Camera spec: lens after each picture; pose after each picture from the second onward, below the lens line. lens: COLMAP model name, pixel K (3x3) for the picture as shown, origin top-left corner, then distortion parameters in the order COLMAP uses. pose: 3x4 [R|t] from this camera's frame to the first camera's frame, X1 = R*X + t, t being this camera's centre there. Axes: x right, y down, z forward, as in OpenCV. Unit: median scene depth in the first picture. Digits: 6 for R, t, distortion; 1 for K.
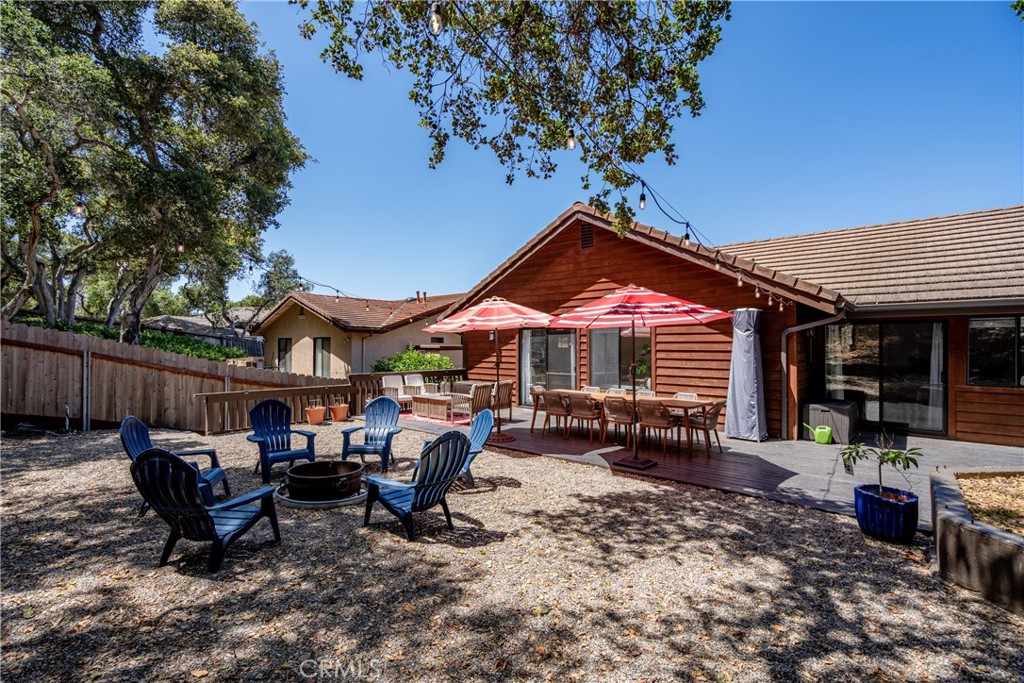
lens RADIAL K [[465.3, 0, 512.0], [0, 465.3, 341.5], [0, 0, 1]] dist [0.000769, 0.000224]
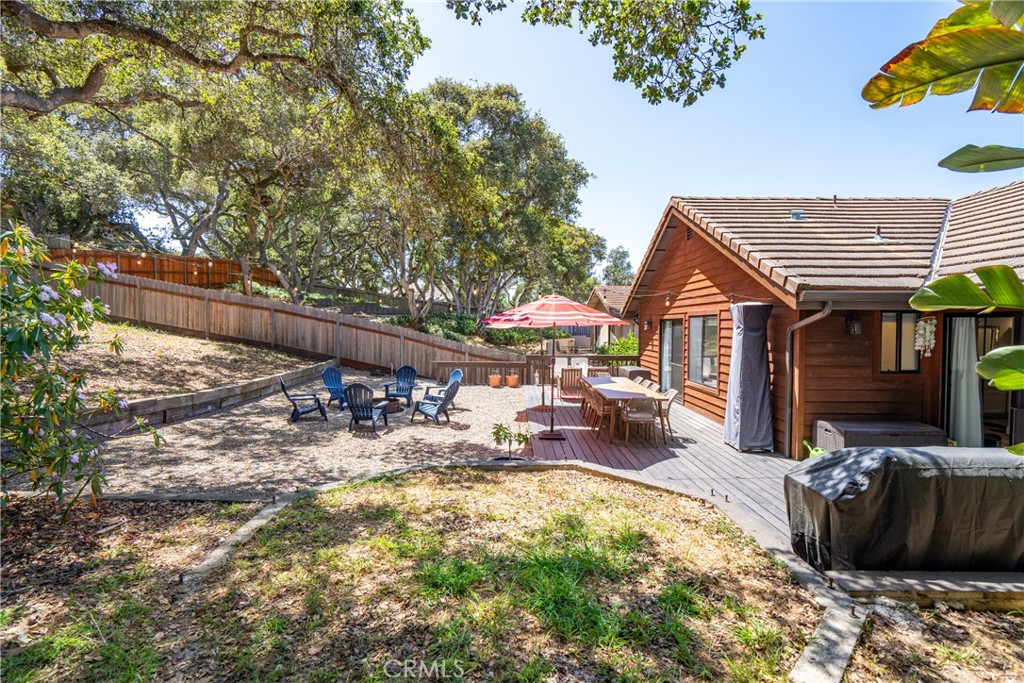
lens RADIAL K [[465.3, 0, 512.0], [0, 465.3, 341.5], [0, 0, 1]] dist [0.000769, 0.000224]
pose [[0.662185, 0.029162, -0.748773, 0.802476], [0.003356, 0.999117, 0.041880, -0.032594], [0.749333, -0.030245, 0.661502, 0.071293]]
